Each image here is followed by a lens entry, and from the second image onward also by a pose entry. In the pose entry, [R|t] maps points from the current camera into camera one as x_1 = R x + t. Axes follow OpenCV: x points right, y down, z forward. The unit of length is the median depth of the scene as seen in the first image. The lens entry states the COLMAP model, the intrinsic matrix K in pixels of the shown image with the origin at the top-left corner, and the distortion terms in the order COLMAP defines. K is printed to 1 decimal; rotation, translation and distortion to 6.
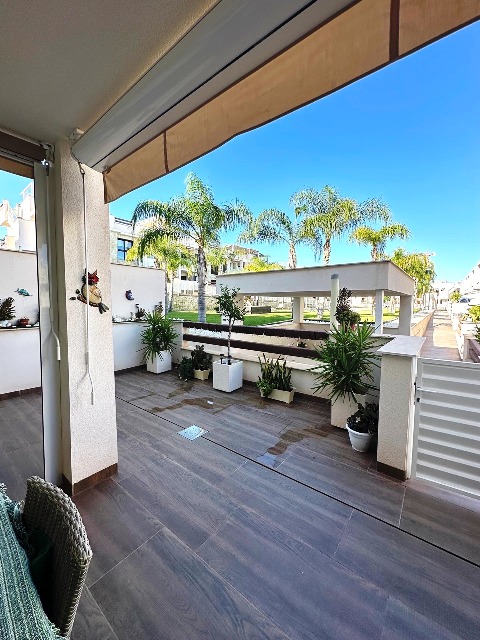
lens RADIAL K [[256.2, 0, 240.0], [0, 256.2, 320.0], [0, 0, 1]] dist [-0.001143, -0.000144]
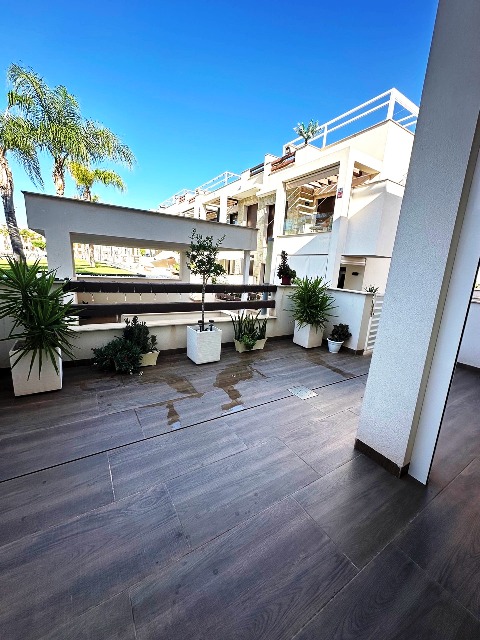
lens RADIAL K [[256.2, 0, 240.0], [0, 256.2, 320.0], [0, 0, 1]] dist [-0.001143, -0.000144]
pose [[0.330879, -0.179293, 0.926484, -0.854761], [-0.003650, 0.981535, 0.191250, -0.026521], [-0.943666, -0.066662, 0.324114, 0.684668]]
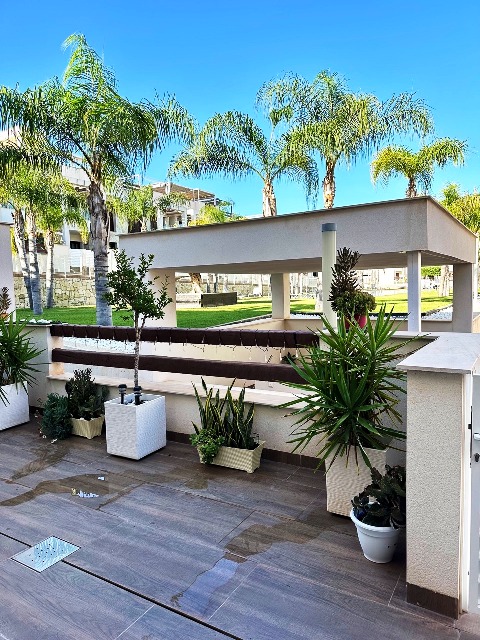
lens RADIAL K [[452.4, 0, 240.0], [0, 452.4, 320.0], [0, 0, 1]] dist [0.093977, -0.121842]
pose [[0.993100, -0.040371, 0.110106, 0.073343], [0.039932, 0.999183, 0.006184, 0.008159], [-0.110266, -0.001745, 0.993901, 0.076074]]
